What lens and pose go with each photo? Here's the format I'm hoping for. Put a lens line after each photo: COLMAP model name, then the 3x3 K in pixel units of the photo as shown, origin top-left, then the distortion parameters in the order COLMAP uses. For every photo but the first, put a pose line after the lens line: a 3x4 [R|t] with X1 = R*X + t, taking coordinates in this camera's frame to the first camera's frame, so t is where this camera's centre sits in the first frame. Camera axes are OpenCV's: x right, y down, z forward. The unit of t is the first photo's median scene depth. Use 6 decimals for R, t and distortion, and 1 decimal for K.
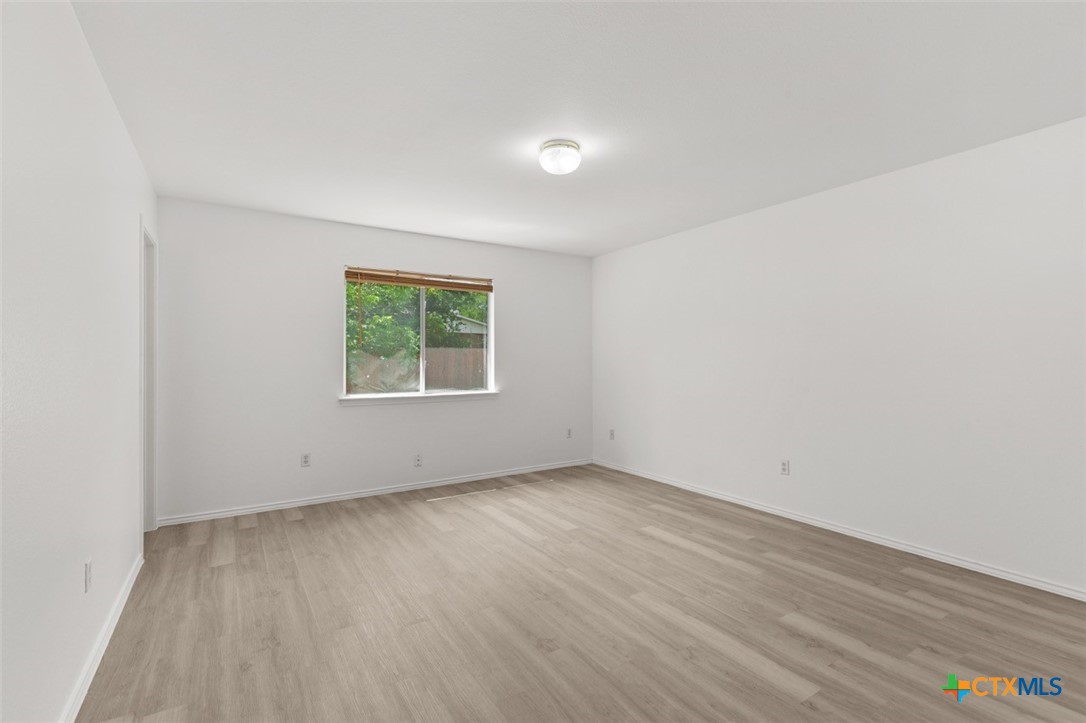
lens RADIAL K [[491.2, 0, 537.6], [0, 491.2, 362.5], [0, 0, 1]] dist [0.012011, -0.002159]
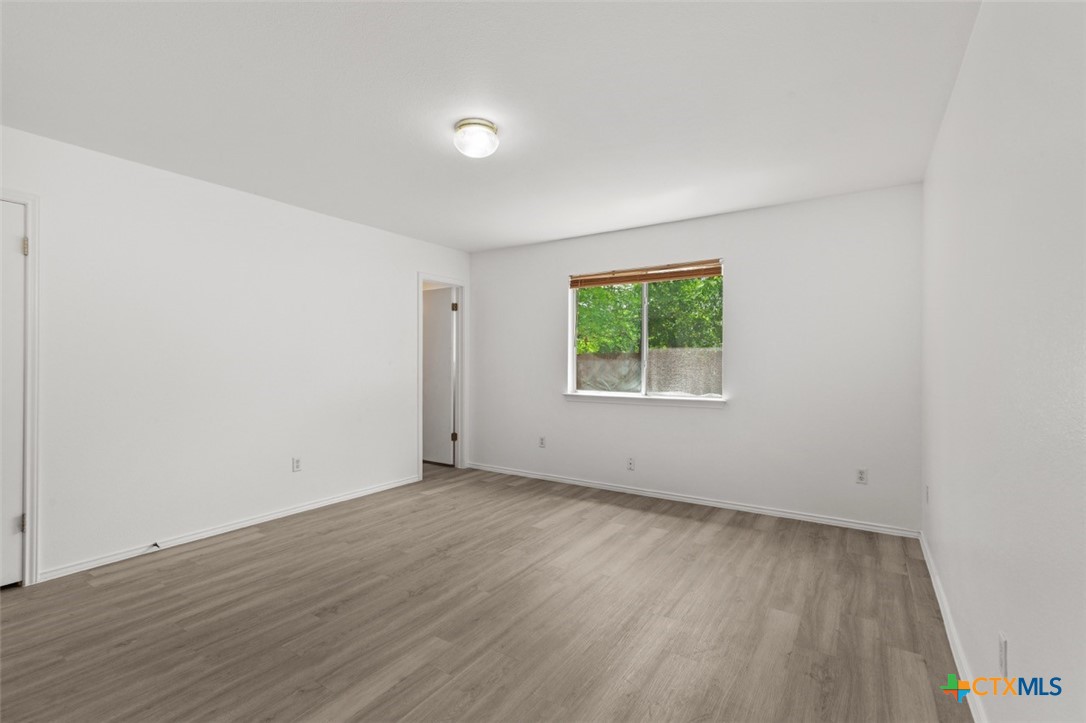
lens RADIAL K [[491.2, 0, 540.0], [0, 491.2, 359.5], [0, 0, 1]] dist [0.012011, -0.002159]
pose [[0.414634, 0.000085, -0.909988, 0.686018], [-0.005801, 0.999980, -0.002549, -0.002147], [0.909970, 0.006336, 0.414626, 0.534049]]
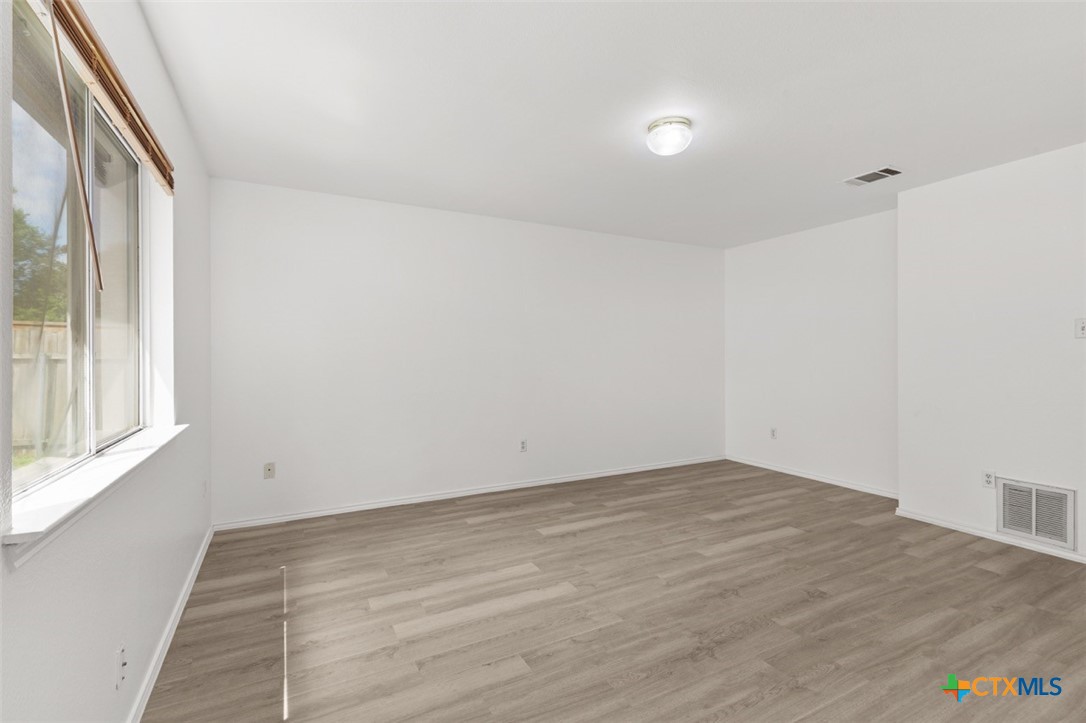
lens RADIAL K [[491.2, 0, 543.0], [0, 491.2, 360.8], [0, 0, 1]] dist [0.012011, -0.002159]
pose [[0.071235, -0.006963, 0.997435, -0.660468], [0.003840, 0.999970, 0.006707, 0.002174], [-0.997452, 0.003352, 0.071259, 0.861079]]
